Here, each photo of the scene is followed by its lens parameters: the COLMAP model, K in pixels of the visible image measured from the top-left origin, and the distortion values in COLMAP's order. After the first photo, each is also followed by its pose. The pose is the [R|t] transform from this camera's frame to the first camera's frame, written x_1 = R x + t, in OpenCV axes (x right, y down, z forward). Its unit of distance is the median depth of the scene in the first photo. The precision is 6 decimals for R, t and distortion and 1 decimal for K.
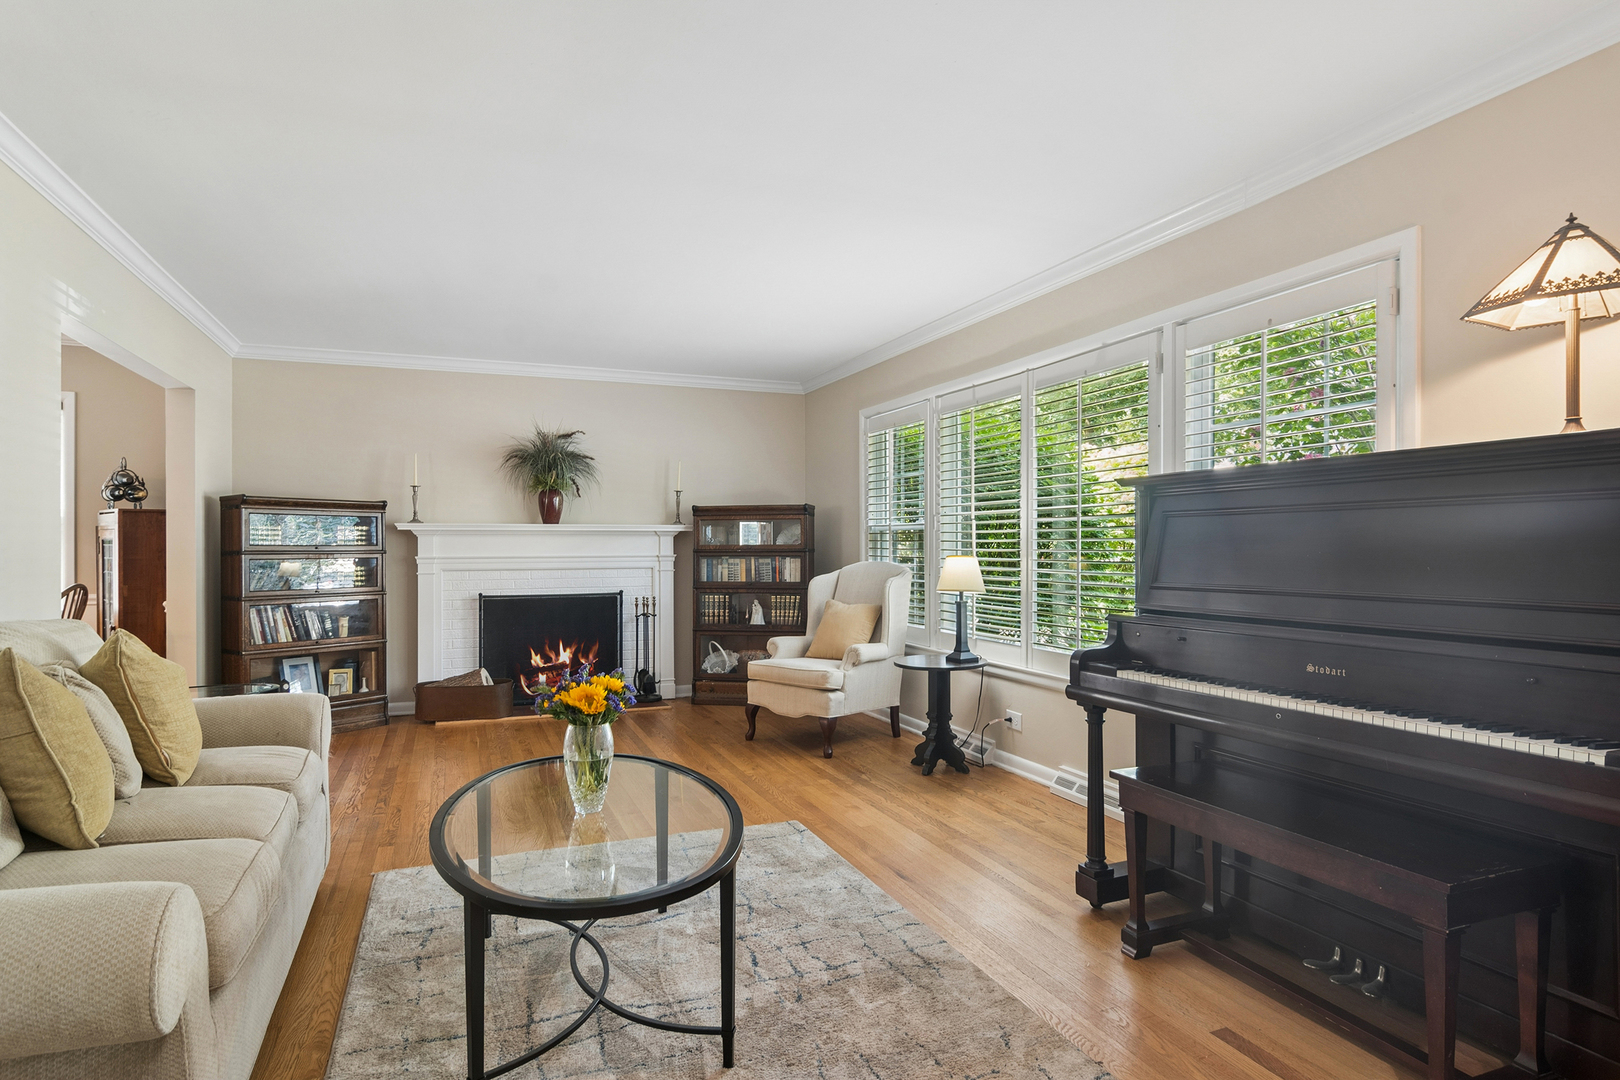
lens RADIAL K [[883.4, 0, 811.8], [0, 883.4, 548.4], [0, 0, 1]] dist [-0.001688, 0.000047]
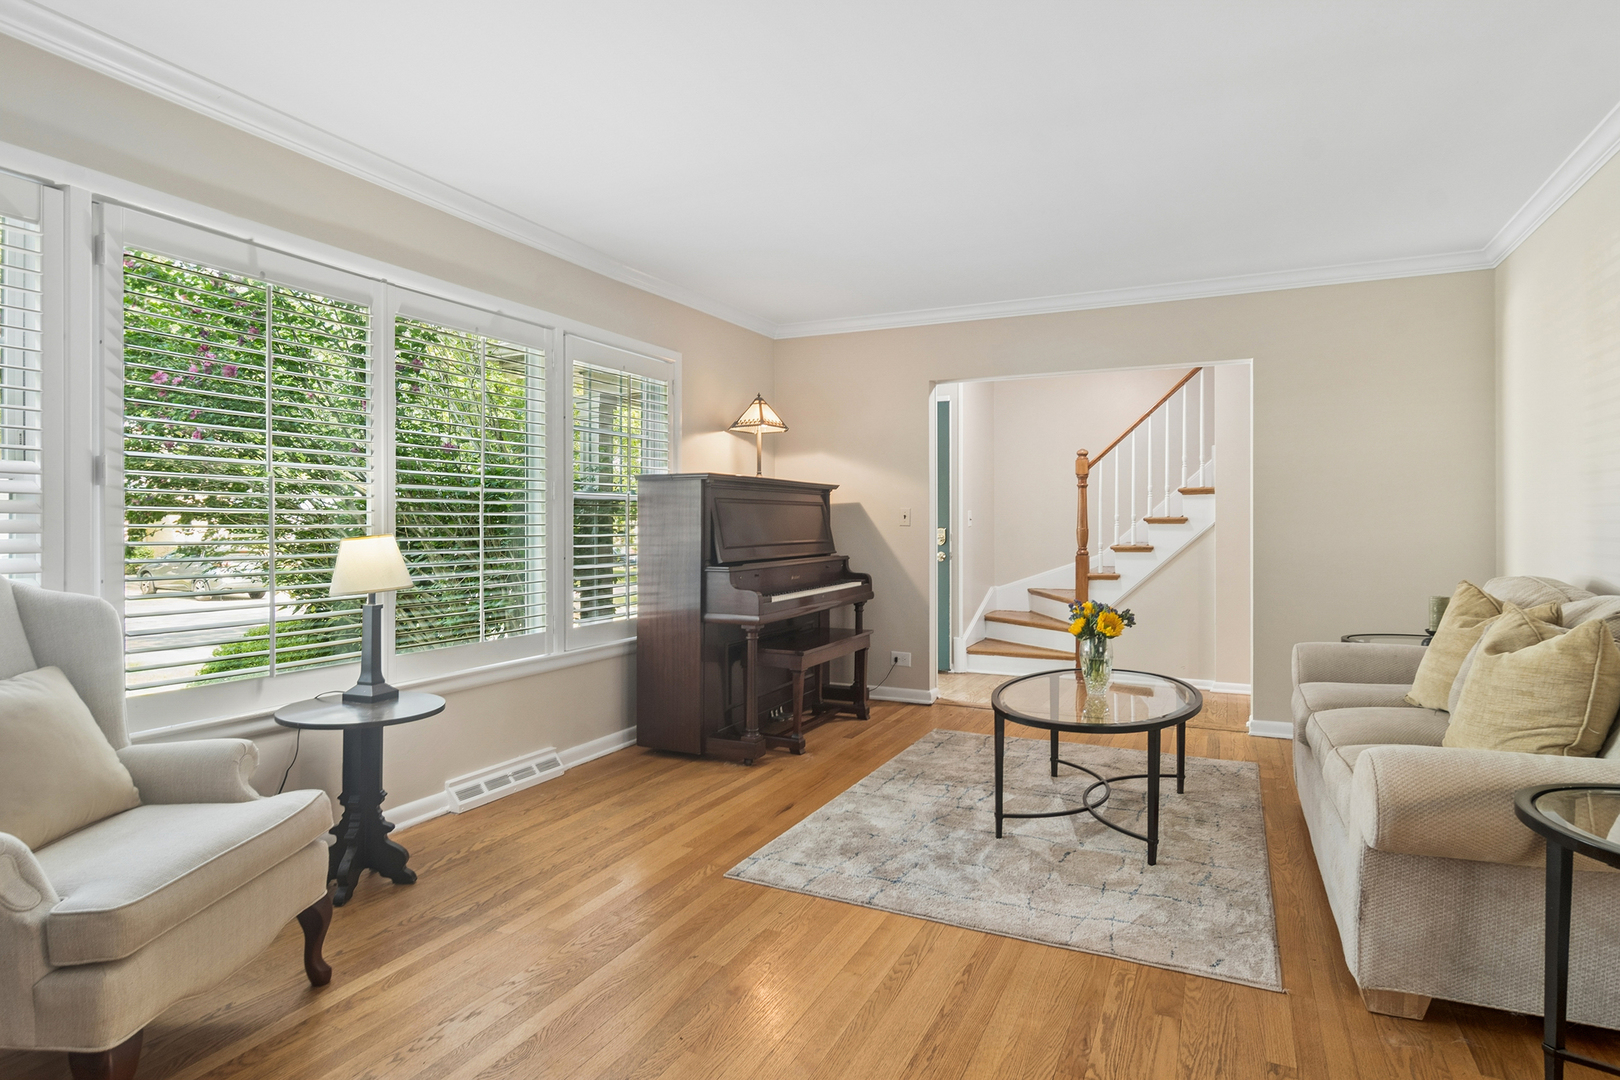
lens RADIAL K [[883.4, 0, 811.8], [0, 883.4, 548.4], [0, 0, 1]] dist [-0.001688, 0.000047]
pose [[-0.675053, -0.014448, 0.737628, -0.561660], [0.007755, 0.999614, 0.026676, 0.003517], [-0.737728, 0.023728, -0.674681, 1.288430]]
